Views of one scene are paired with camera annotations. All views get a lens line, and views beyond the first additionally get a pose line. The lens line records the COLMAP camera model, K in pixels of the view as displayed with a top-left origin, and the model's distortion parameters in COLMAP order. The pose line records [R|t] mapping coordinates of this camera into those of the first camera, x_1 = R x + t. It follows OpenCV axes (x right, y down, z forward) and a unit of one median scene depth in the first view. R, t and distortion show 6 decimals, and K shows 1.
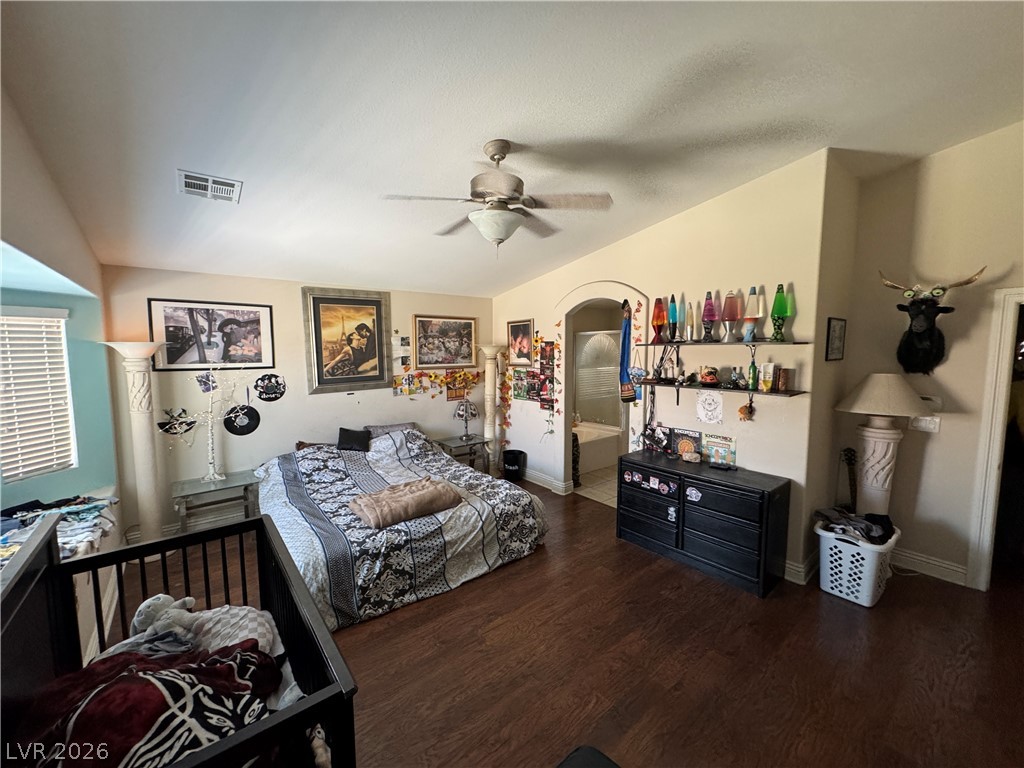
lens RADIAL K [[409.3, 0, 510.7], [0, 409.3, 384.0], [0, 0, 1]] dist [-0.003356, 0.000643]
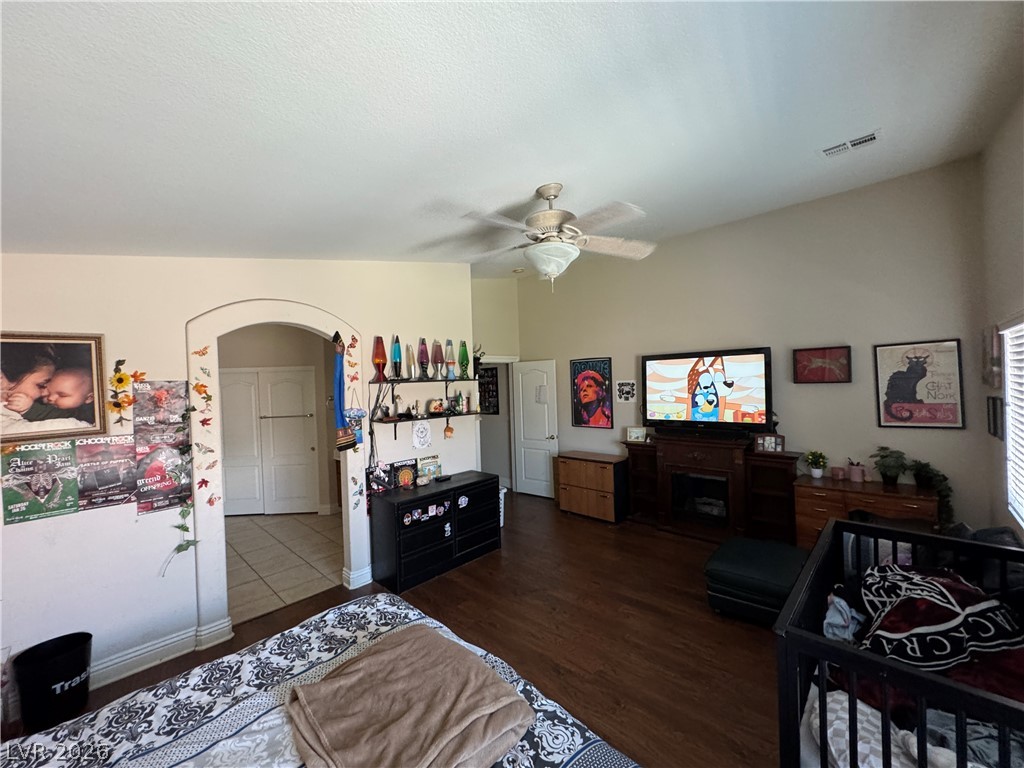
lens RADIAL K [[409.3, 0, 510.7], [0, 409.3, 384.0], [0, 0, 1]] dist [-0.003356, 0.000643]
pose [[-0.128638, 0.001937, 0.991690, -0.631221], [0.121697, 0.992471, 0.013847, -0.064783], [-0.984196, 0.122467, -0.127905, 0.772702]]
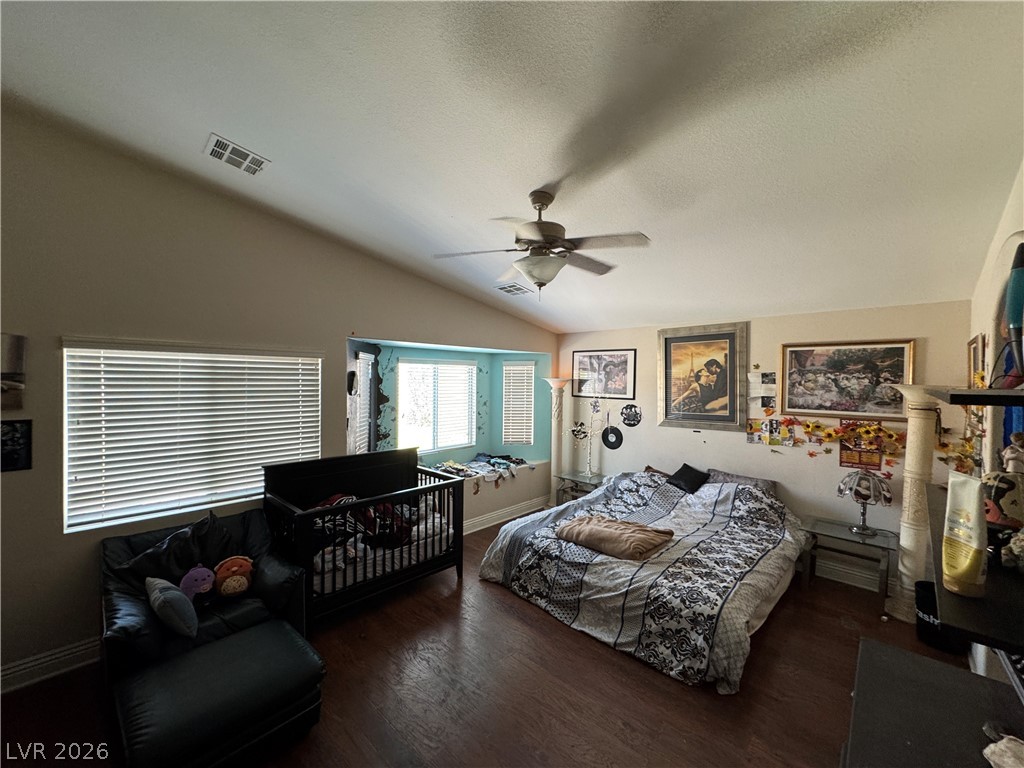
lens RADIAL K [[409.3, 0, 510.7], [0, 409.3, 384.0], [0, 0, 1]] dist [-0.003356, 0.000643]
pose [[0.129349, 0.019226, -0.991413, 0.607605], [-0.100069, 0.994961, 0.006239, -0.059044], [0.986537, 0.098403, 0.130621, 0.496741]]
